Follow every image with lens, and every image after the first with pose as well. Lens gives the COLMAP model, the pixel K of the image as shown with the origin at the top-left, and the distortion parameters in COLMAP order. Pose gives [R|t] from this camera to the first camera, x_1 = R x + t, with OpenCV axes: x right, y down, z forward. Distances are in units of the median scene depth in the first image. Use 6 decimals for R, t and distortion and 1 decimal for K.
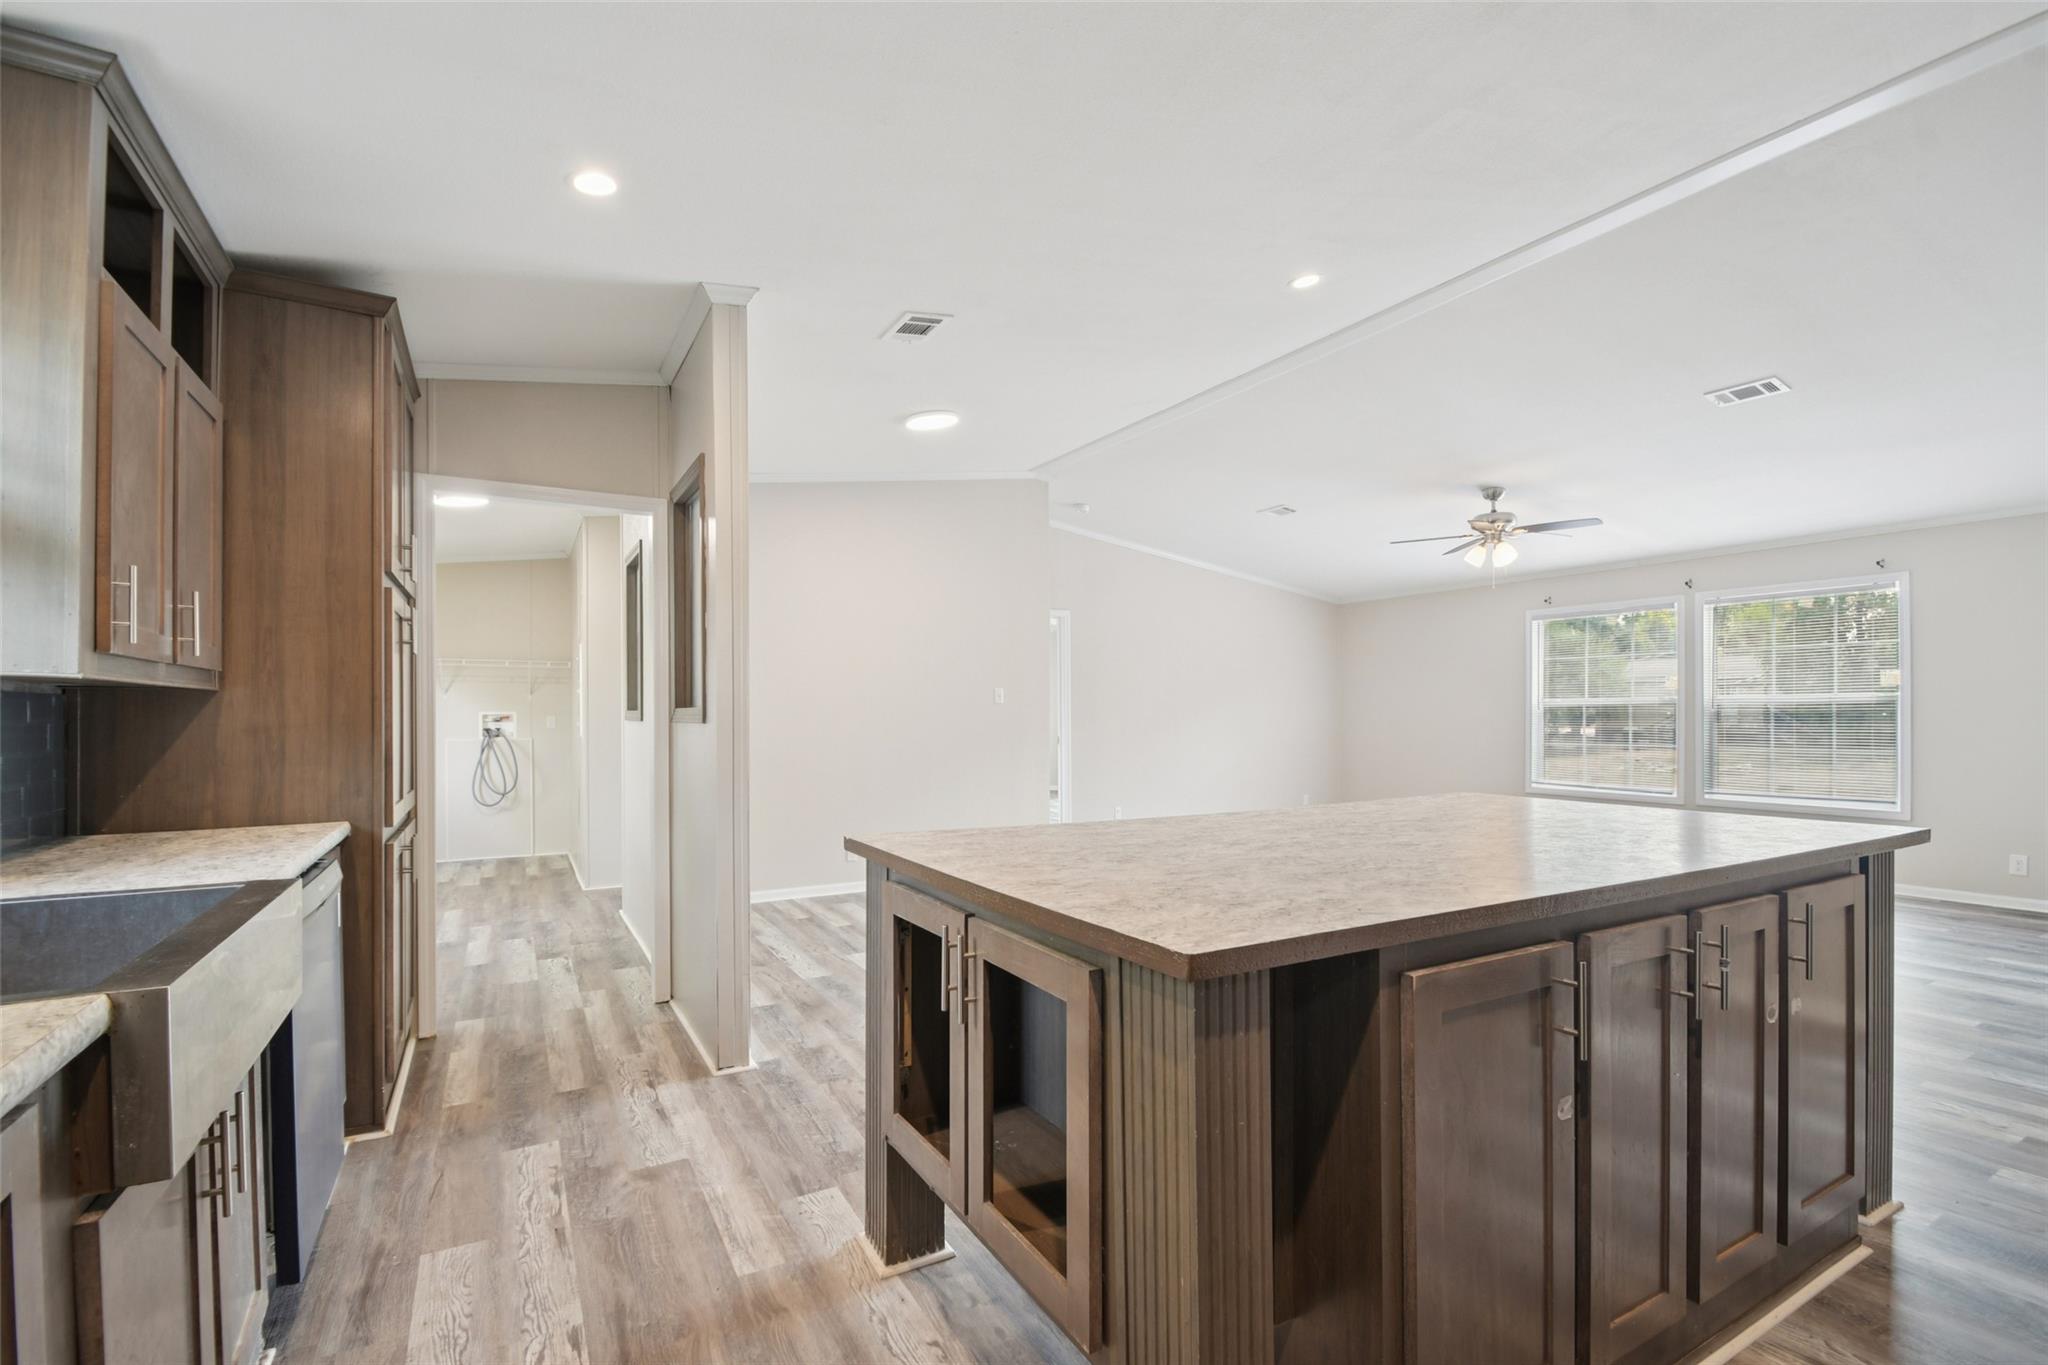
lens RADIAL K [[911.1, 0, 1037.1], [0, 911.1, 709.1], [0, 0, 1]] dist [0.001694, -0.007115]
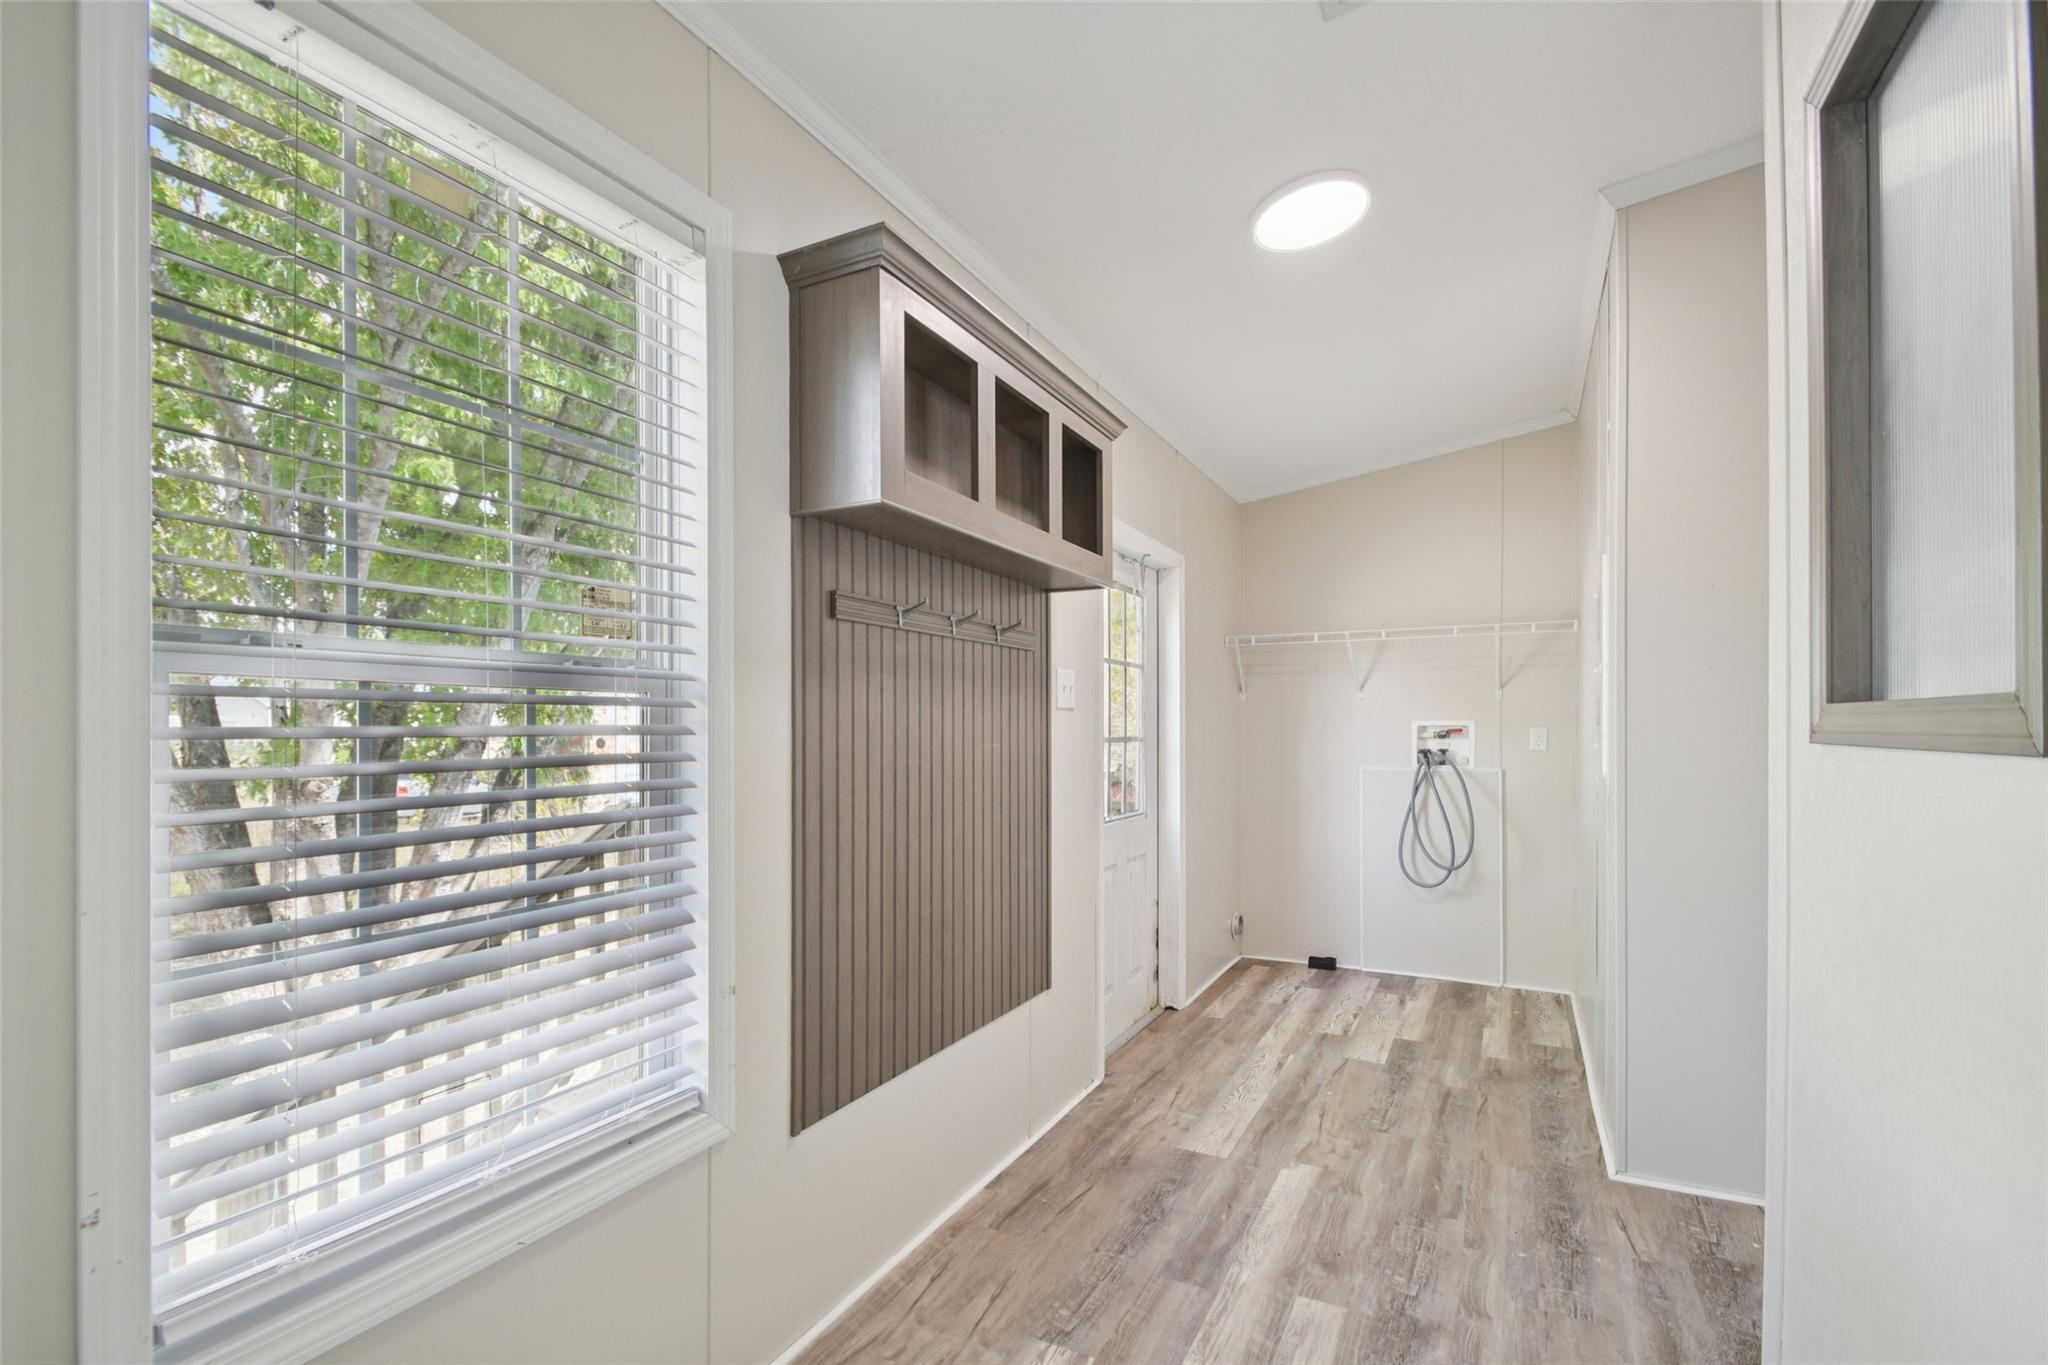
lens RADIAL K [[911.1, 0, 1023.1], [0, 911.1, 701.5], [0, 0, 1]] dist [0.001694, -0.007115]
pose [[0.527878, -0.002103, -0.849318, -0.245905], [-0.002404, 0.999989, -0.003971, -0.006136], [0.849317, 0.004137, 0.527867, 0.475089]]
